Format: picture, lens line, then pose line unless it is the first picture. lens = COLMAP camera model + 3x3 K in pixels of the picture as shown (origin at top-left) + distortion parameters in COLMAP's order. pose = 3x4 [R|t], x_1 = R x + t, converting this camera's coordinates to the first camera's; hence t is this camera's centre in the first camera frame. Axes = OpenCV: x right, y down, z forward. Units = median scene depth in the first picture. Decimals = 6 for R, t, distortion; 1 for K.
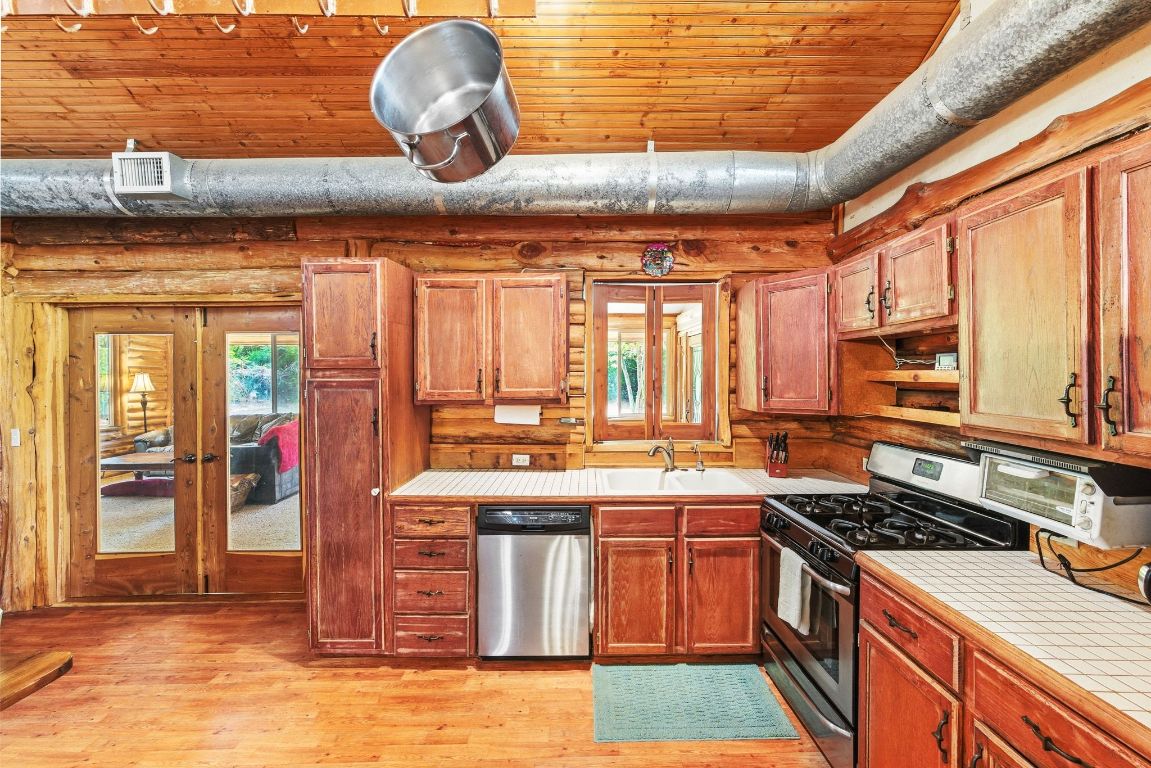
lens RADIAL K [[487.9, 0, 576.5], [0, 487.9, 391.7], [0, 0, 1]] dist [0.038718, 0.000278]
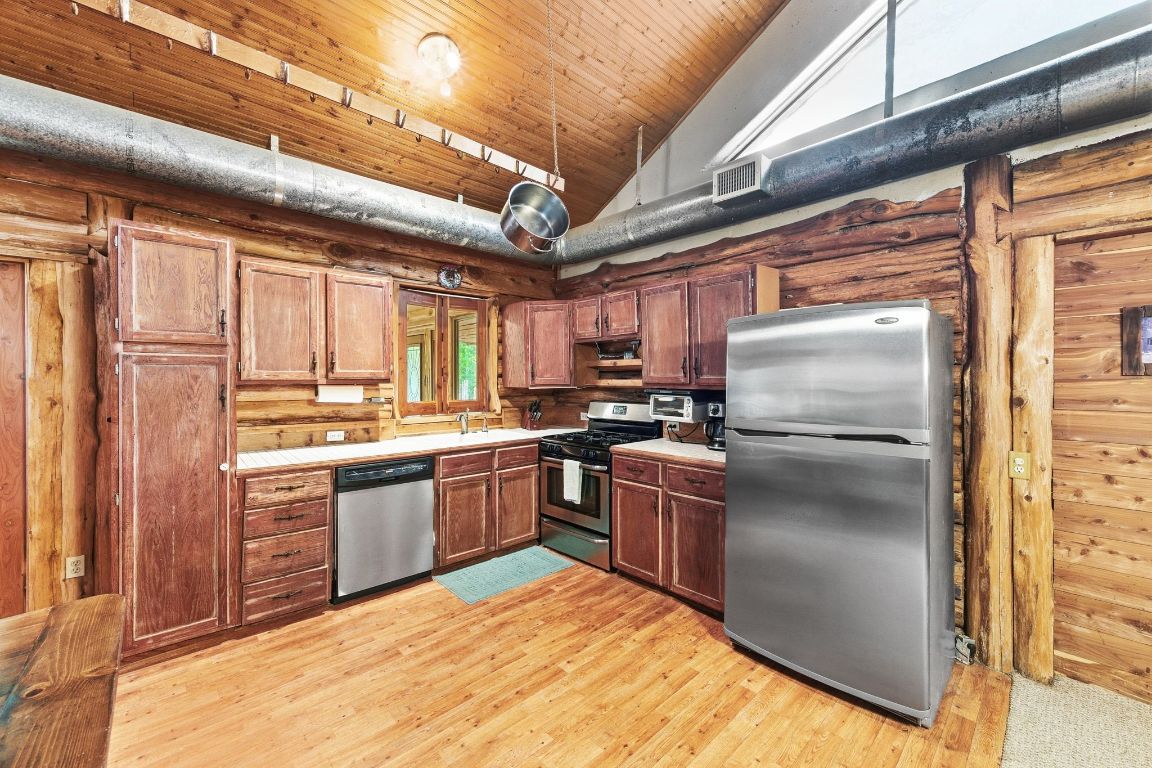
lens RADIAL K [[488.4, 0, 573.6], [0, 488.4, 386.1], [0, 0, 1]] dist [0.038718, 0.000278]
pose [[0.748475, -0.001534, 0.663162, -0.544862], [0.021255, 0.999539, -0.021678, 0.074379], [-0.662823, 0.030321, 0.748162, -0.247481]]
